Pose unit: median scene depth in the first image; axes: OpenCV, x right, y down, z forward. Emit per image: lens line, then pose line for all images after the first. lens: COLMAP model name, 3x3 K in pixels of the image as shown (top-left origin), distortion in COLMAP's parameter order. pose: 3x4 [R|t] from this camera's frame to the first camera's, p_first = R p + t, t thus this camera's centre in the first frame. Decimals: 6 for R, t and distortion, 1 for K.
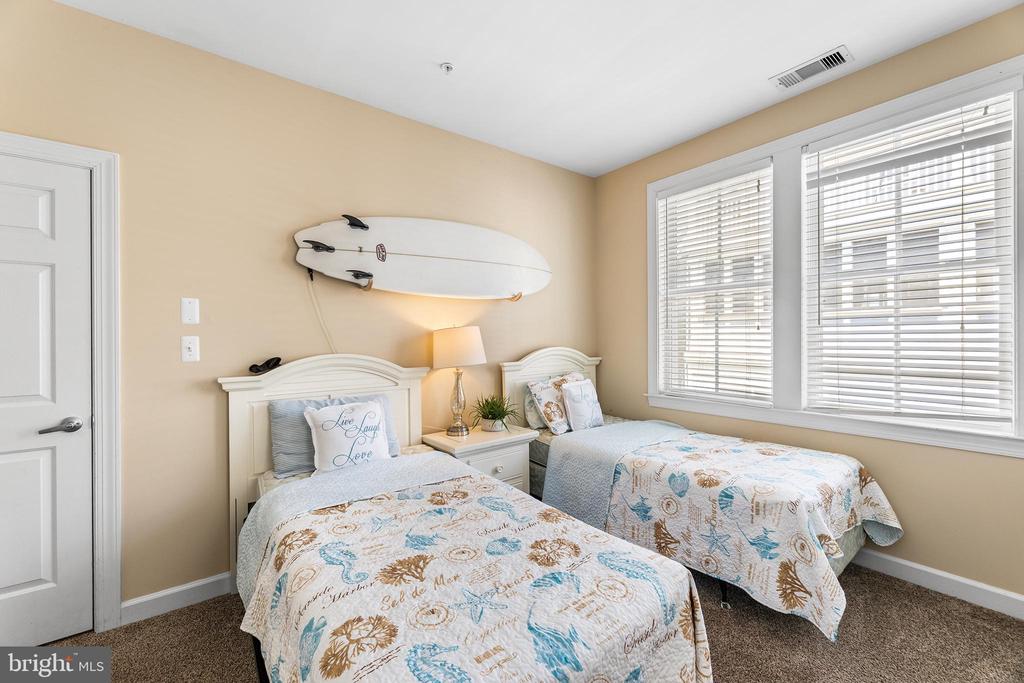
lens RADIAL K [[418.2, 0, 510.5], [0, 418.2, 332.6], [0, 0, 1]] dist [0.000821, 0.000075]
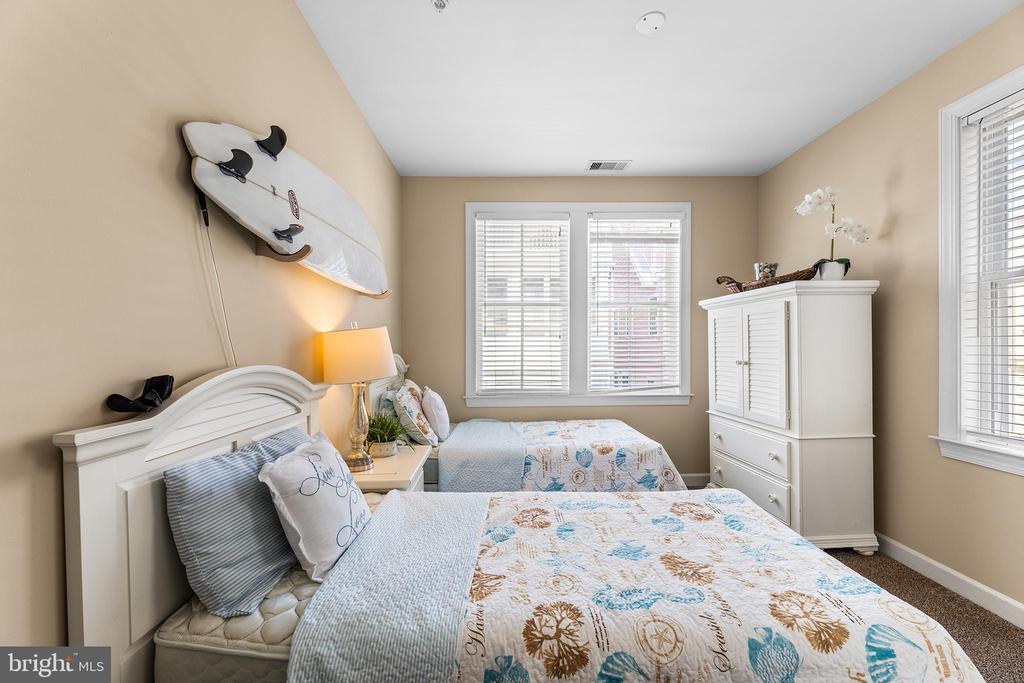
lens RADIAL K [[414.9, 0, 510.7], [0, 414.9, 344.7], [0, 0, 1]] dist [-0.000111, -0.000040]
pose [[0.588574, 0.007329, 0.808410, -0.738320], [-0.010120, 0.999947, -0.001697, 0.022279], [-0.808380, -0.007182, 0.588617, 0.432848]]
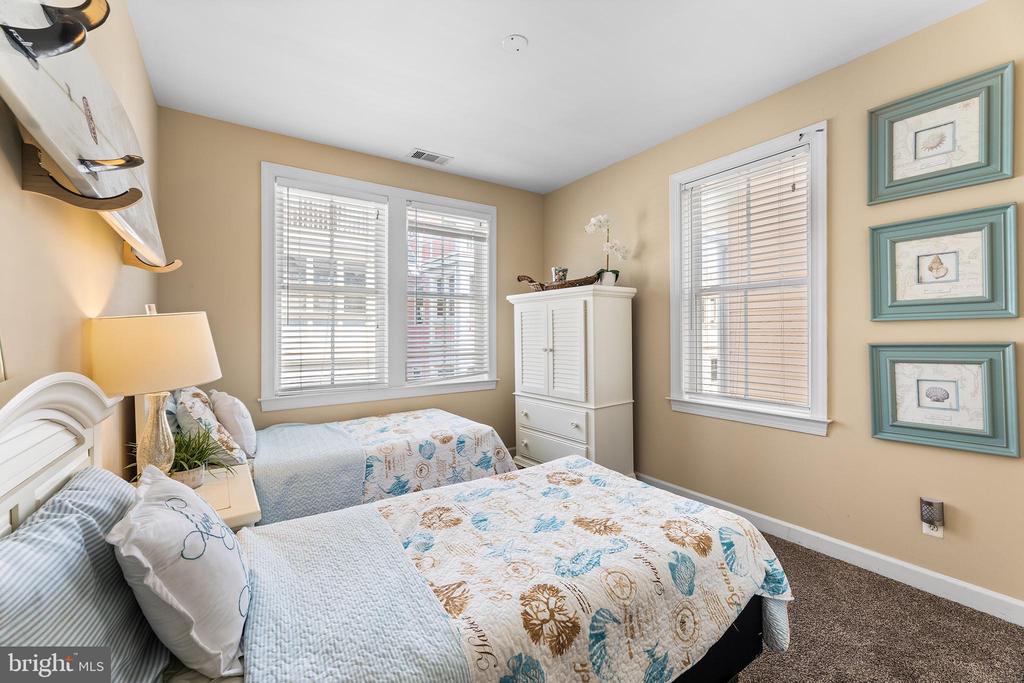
lens RADIAL K [[415.6, 0, 511.9], [0, 415.6, 330.1], [0, 0, 1]] dist [0.000369, -0.000641]
pose [[0.049492, 0.015368, 0.998656, -0.819307], [-0.006859, 0.999863, -0.015047, 0.019636], [-0.998751, -0.006105, 0.049590, 0.675011]]
